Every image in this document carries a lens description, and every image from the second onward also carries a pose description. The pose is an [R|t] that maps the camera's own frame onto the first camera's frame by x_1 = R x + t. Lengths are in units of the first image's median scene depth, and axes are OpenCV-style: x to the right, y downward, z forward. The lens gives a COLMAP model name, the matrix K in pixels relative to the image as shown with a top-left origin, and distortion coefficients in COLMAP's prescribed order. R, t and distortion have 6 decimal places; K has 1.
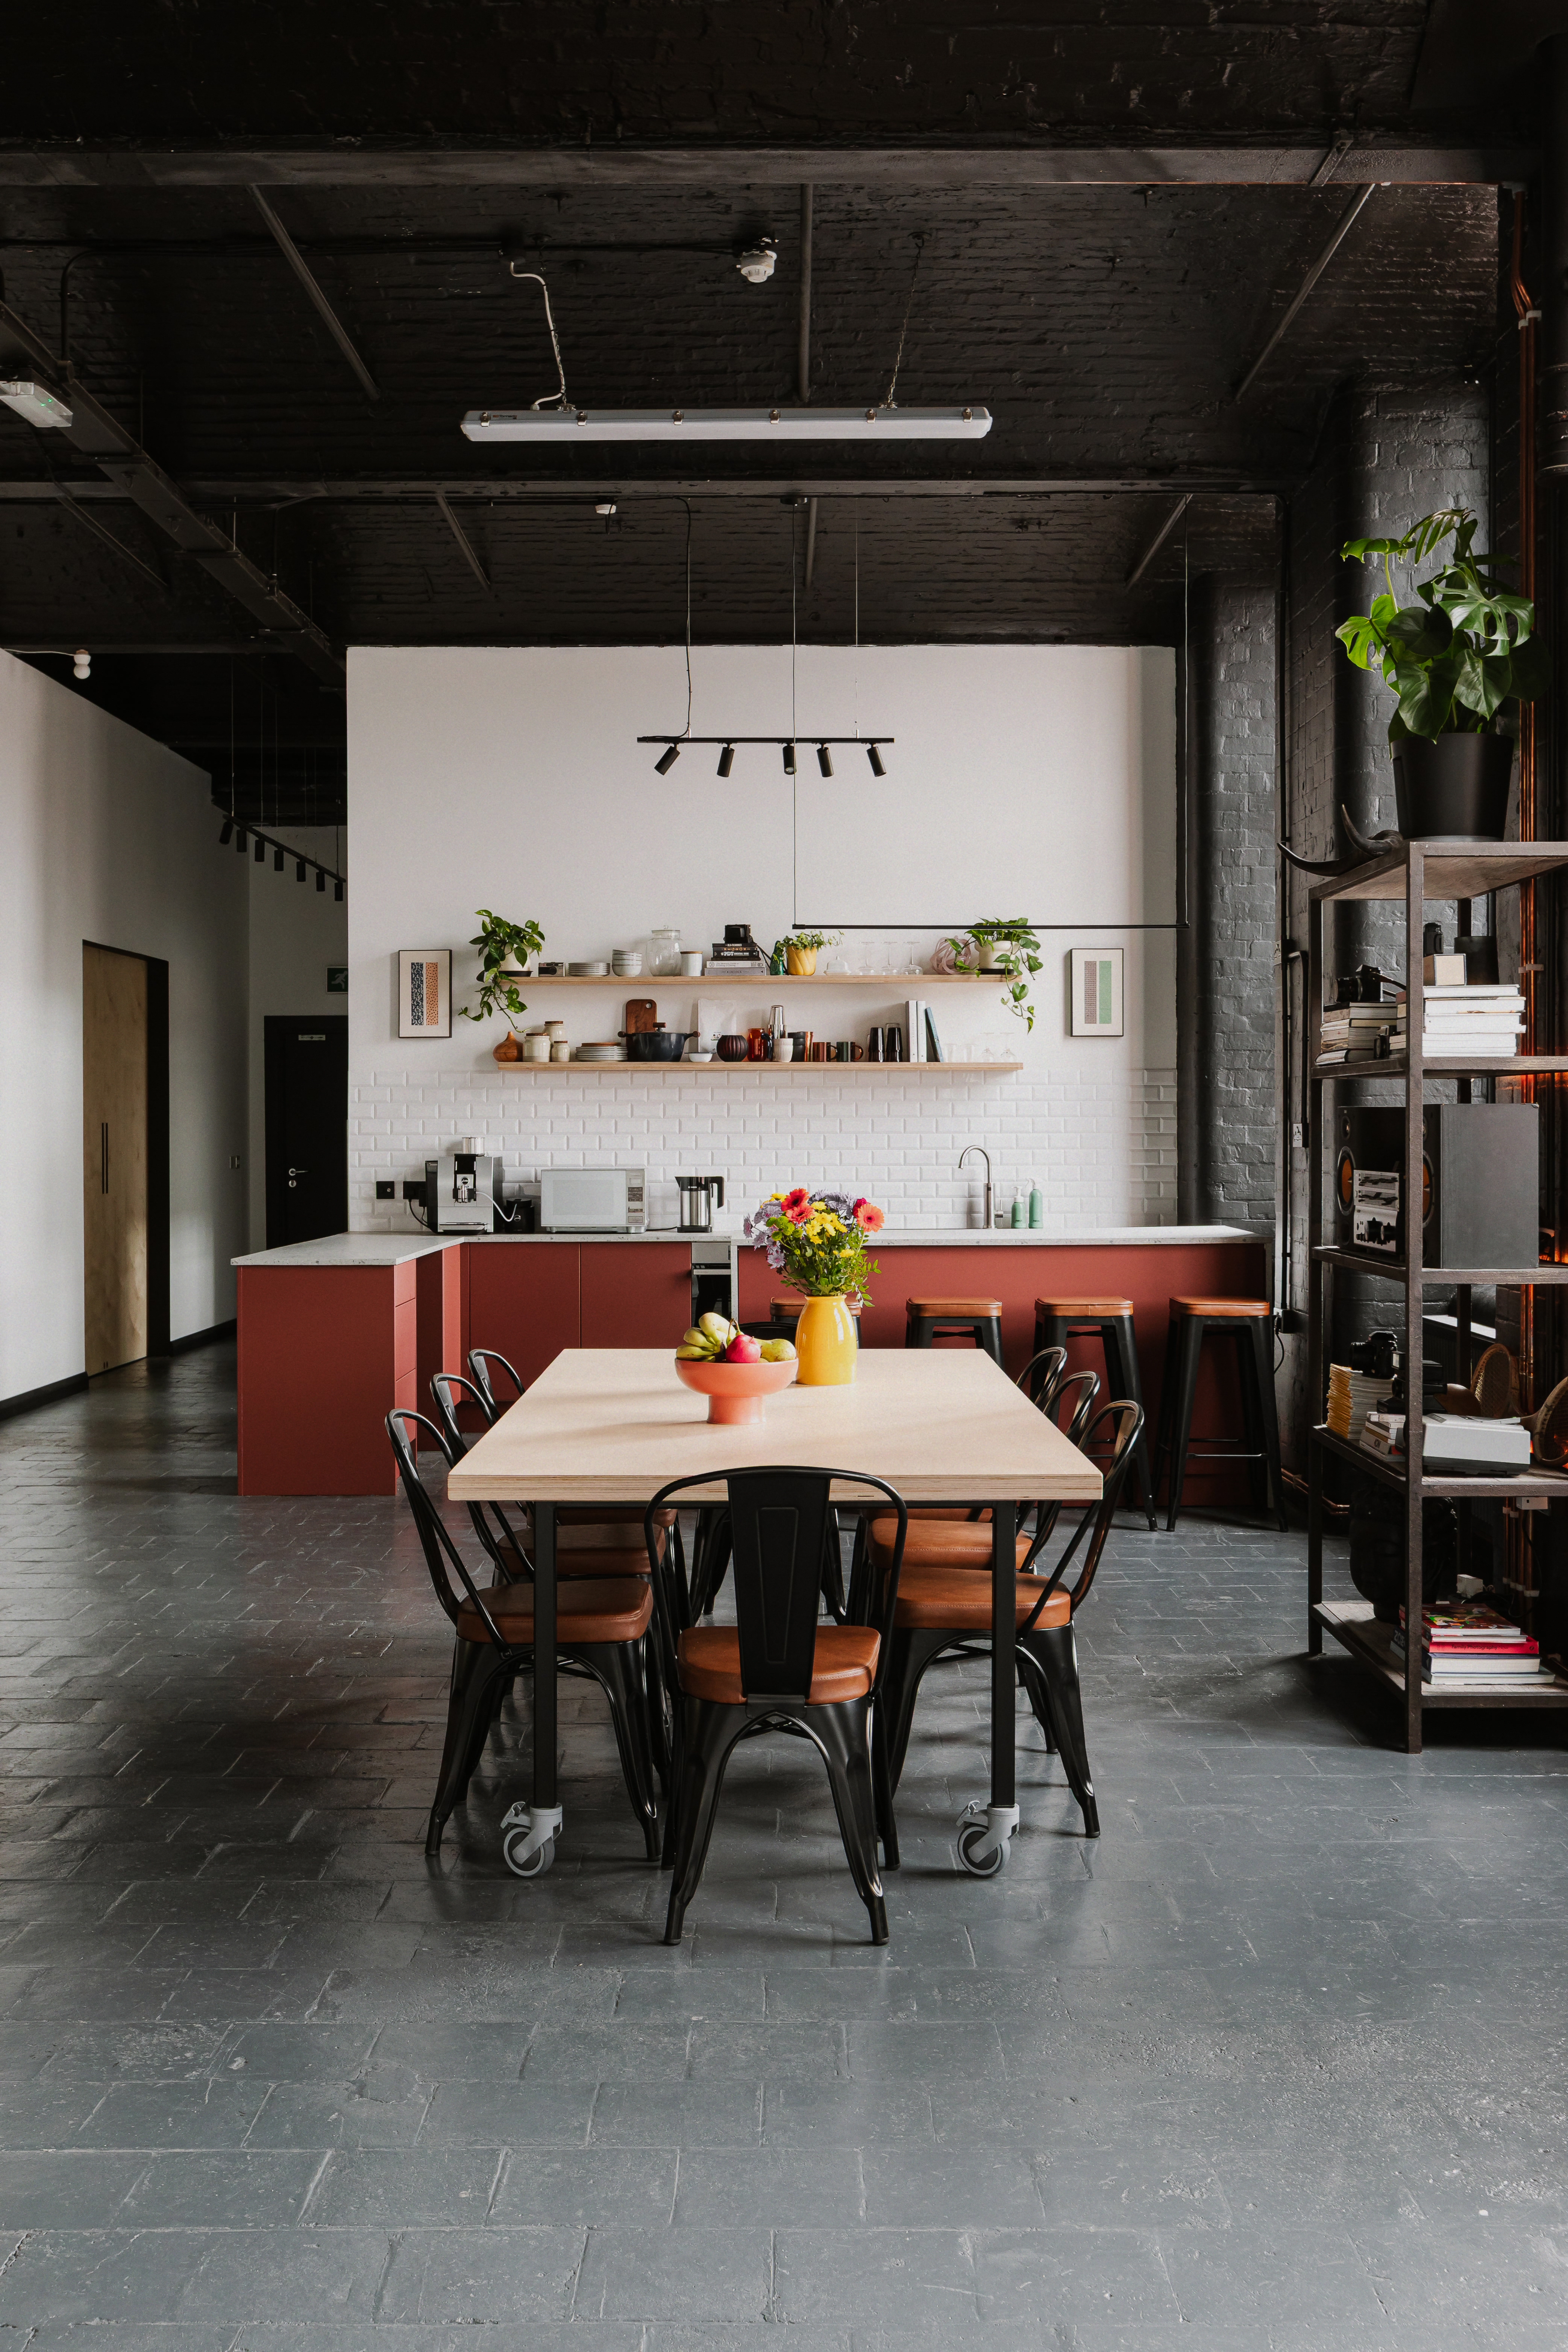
lens RADIAL K [[2408.2, 0, 775.5], [0, 2408.2, 1169.9], [0, 0, 1]] dist [-0.016205, 0.000000]
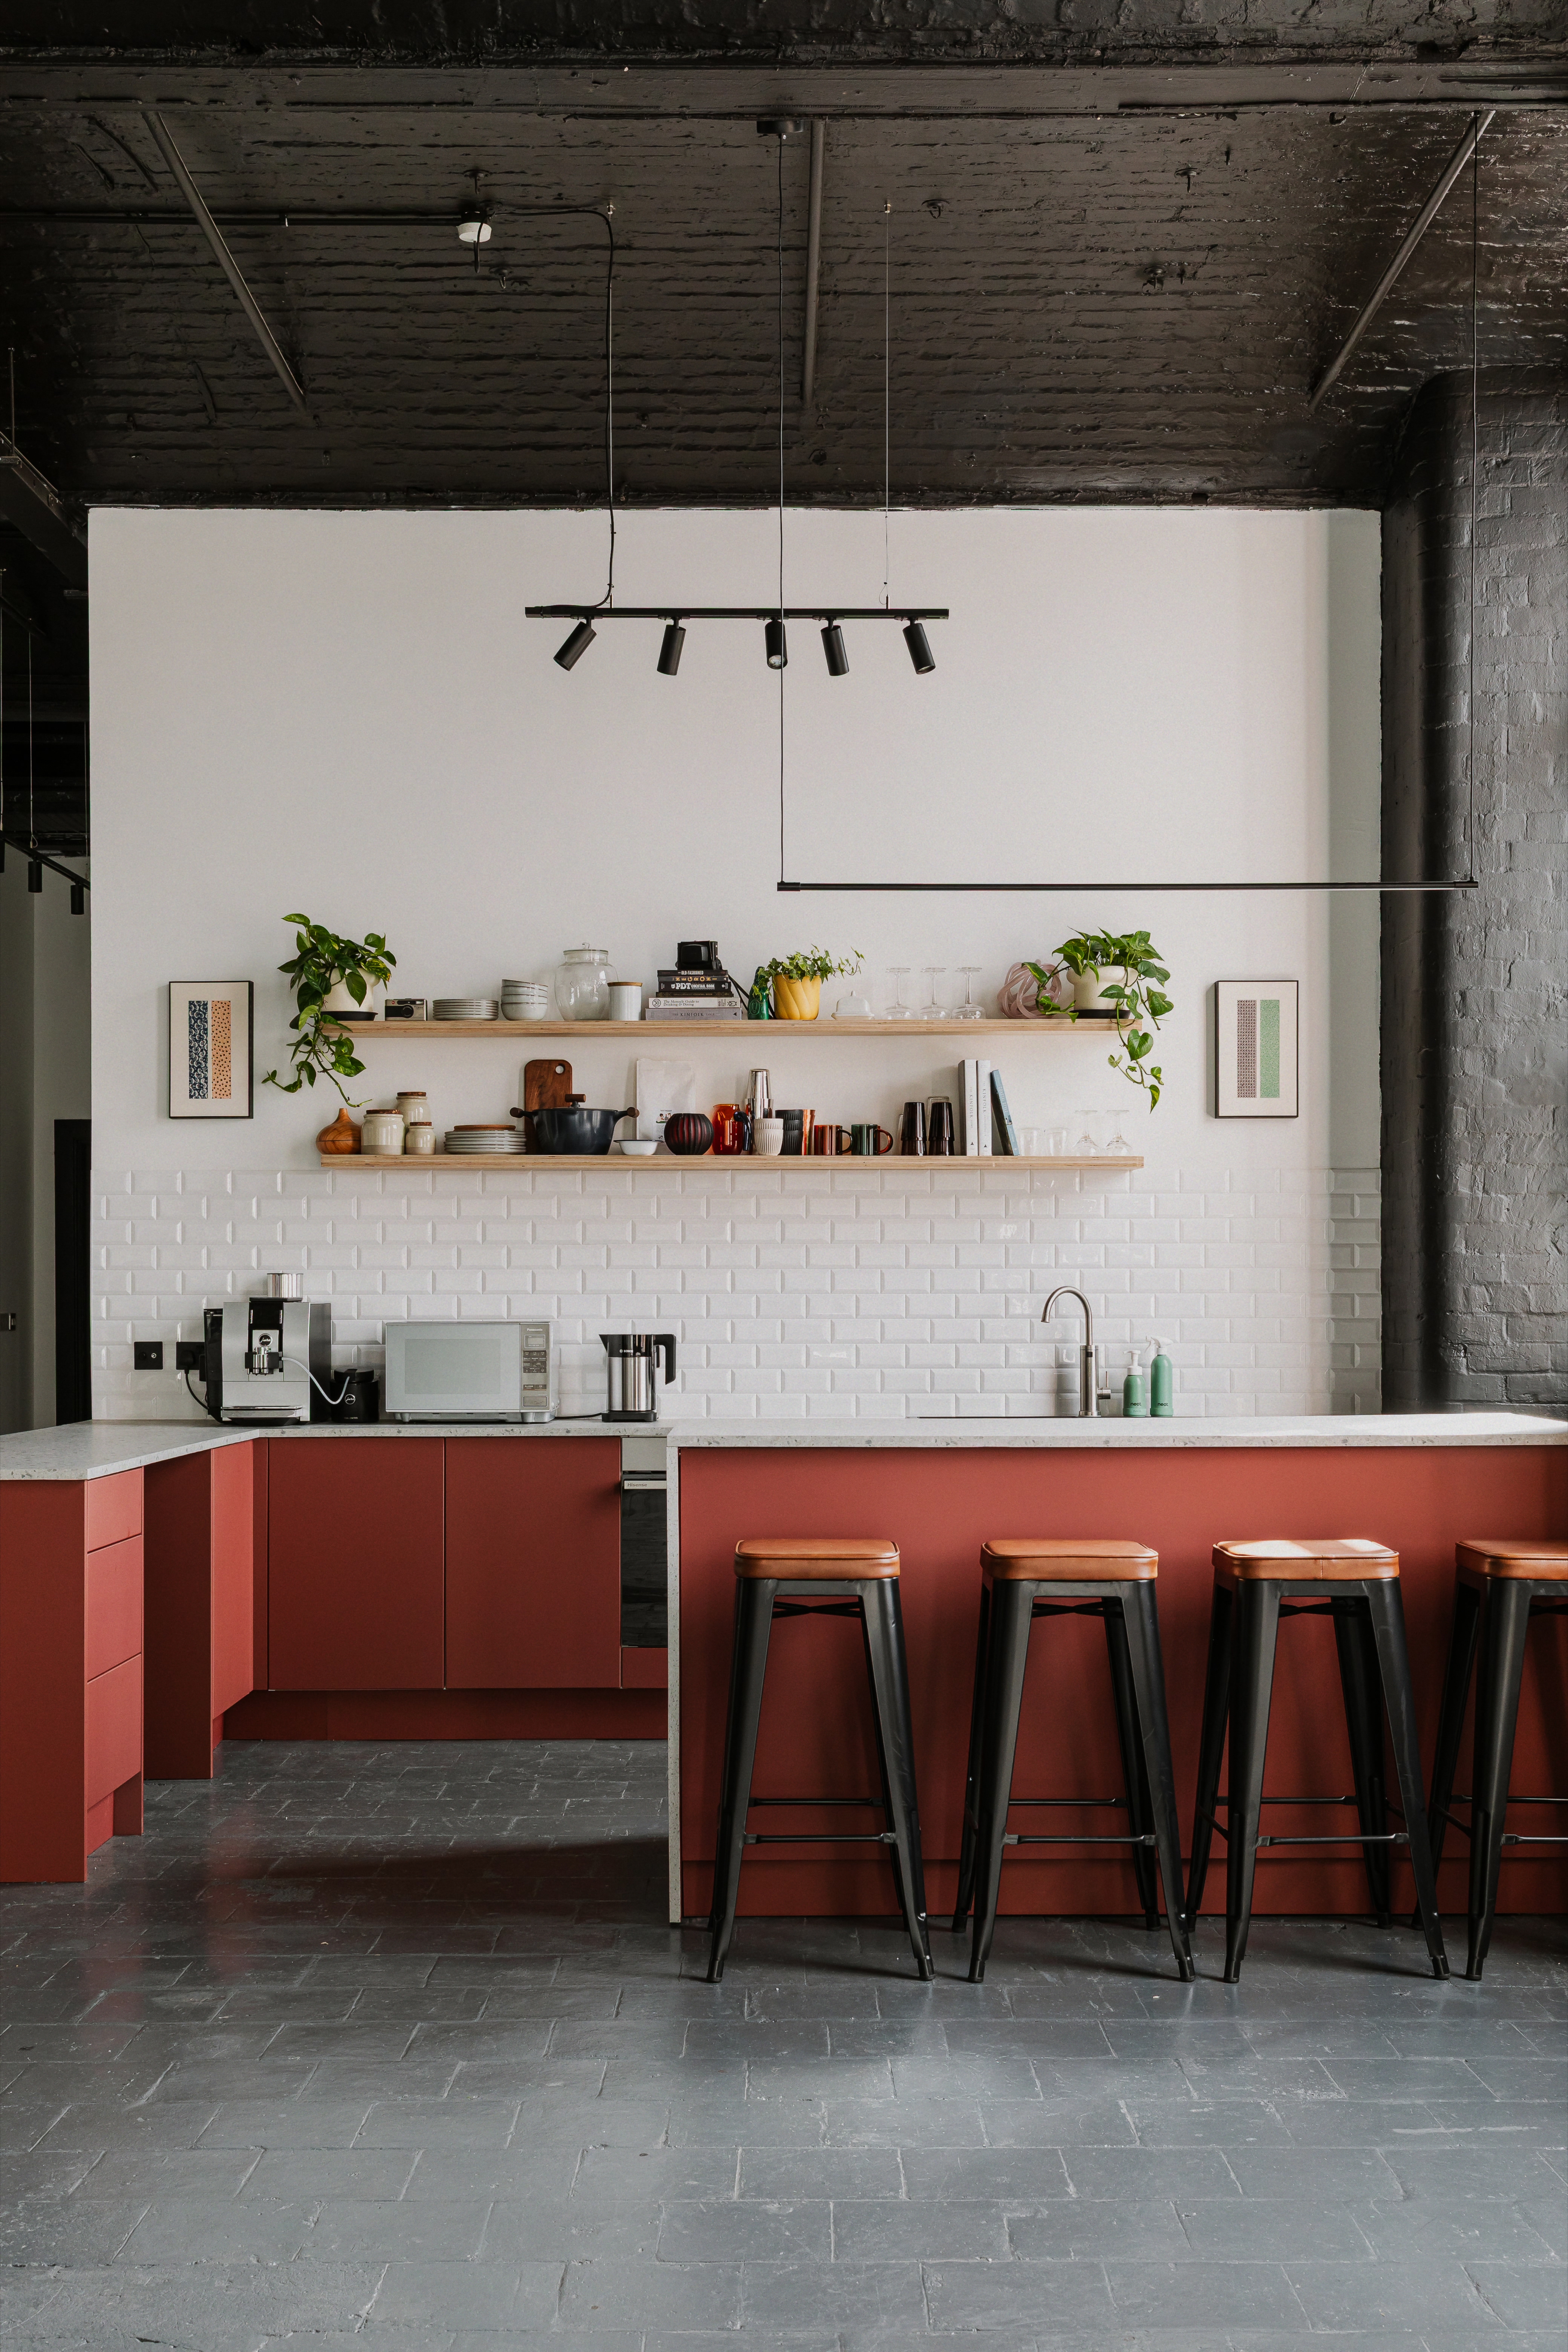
lens RADIAL K [[2709.5, 0, 779.9], [0, 2709.5, 1320.8], [0, 0, 1]] dist [0.031528, 0.000000]
pose [[0.999998, 0.001258, 0.001665, 0.005742], [-0.001242, 0.999949, -0.010043, 0.007042], [-0.001677, 0.010041, 0.999948, 0.310368]]
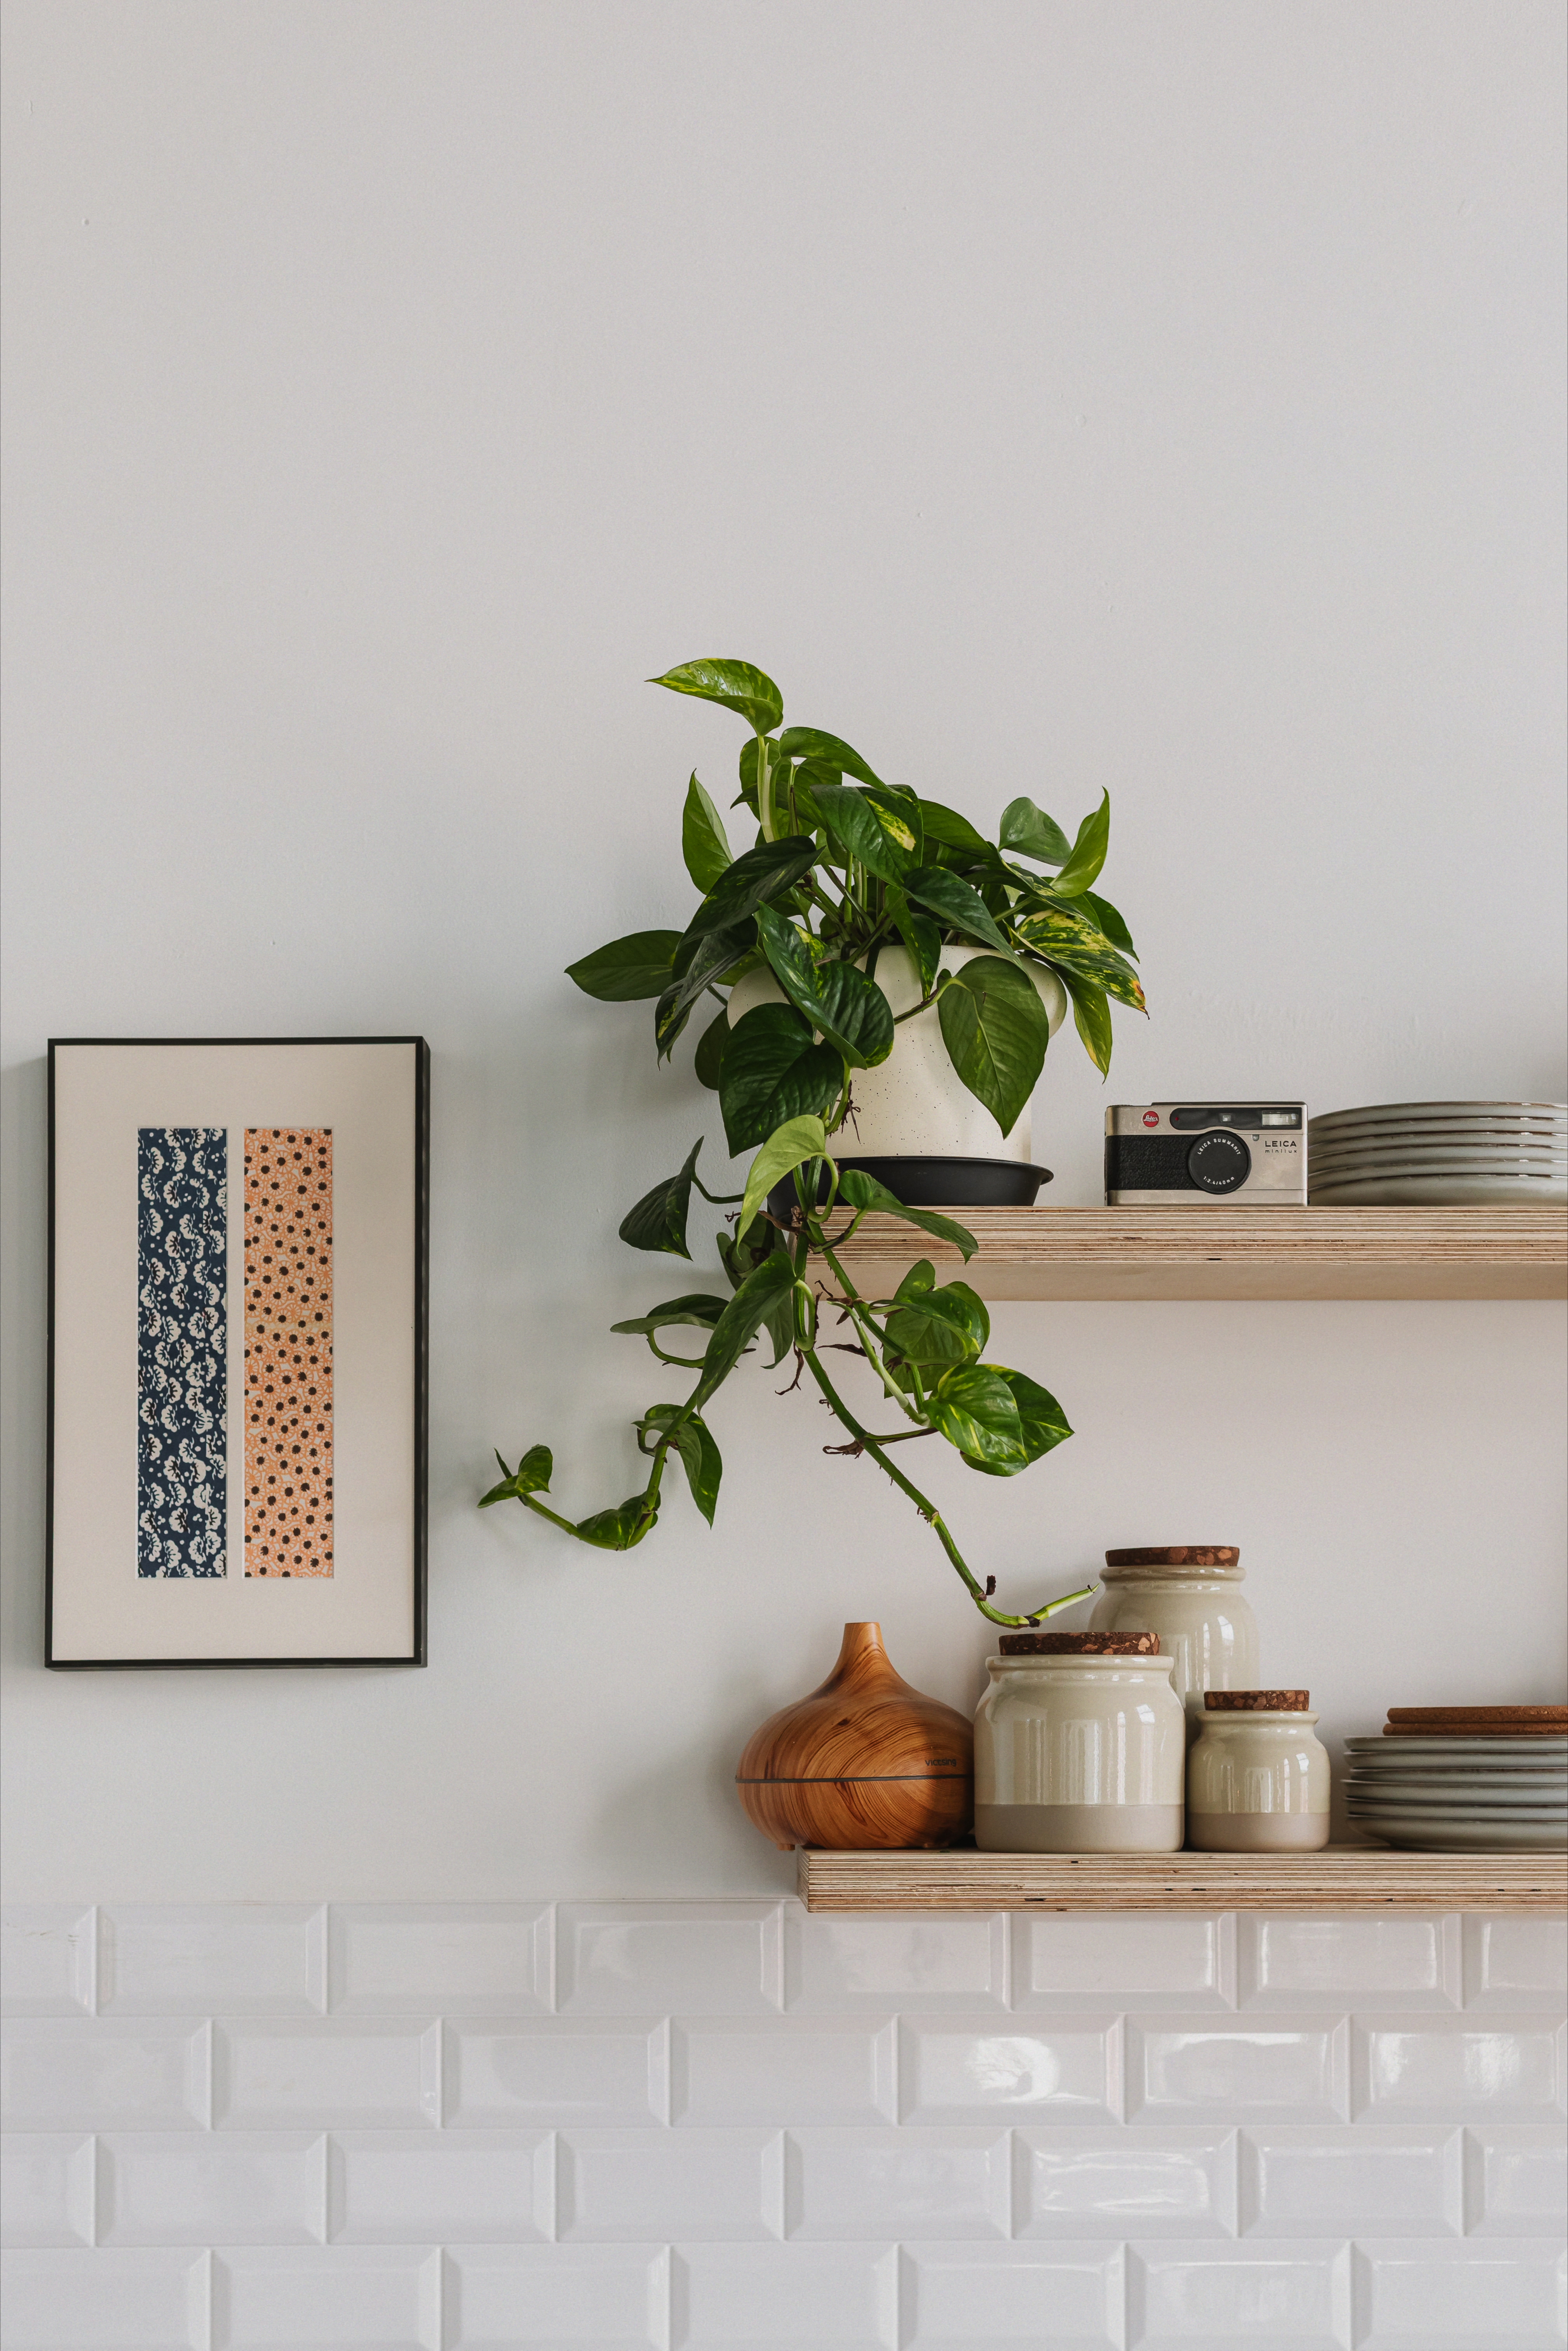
lens RADIAL K [[3481.2, 0, 783.7], [0, 3481.2, 1196.5], [0, 0, 1]] dist [-0.000055, 0.000000]
pose [[0.999623, -0.001477, 0.027415, -0.134116], [0.006215, 0.984802, -0.173568, -0.052384], [-0.026742, 0.173673, 0.984440, 0.895209]]
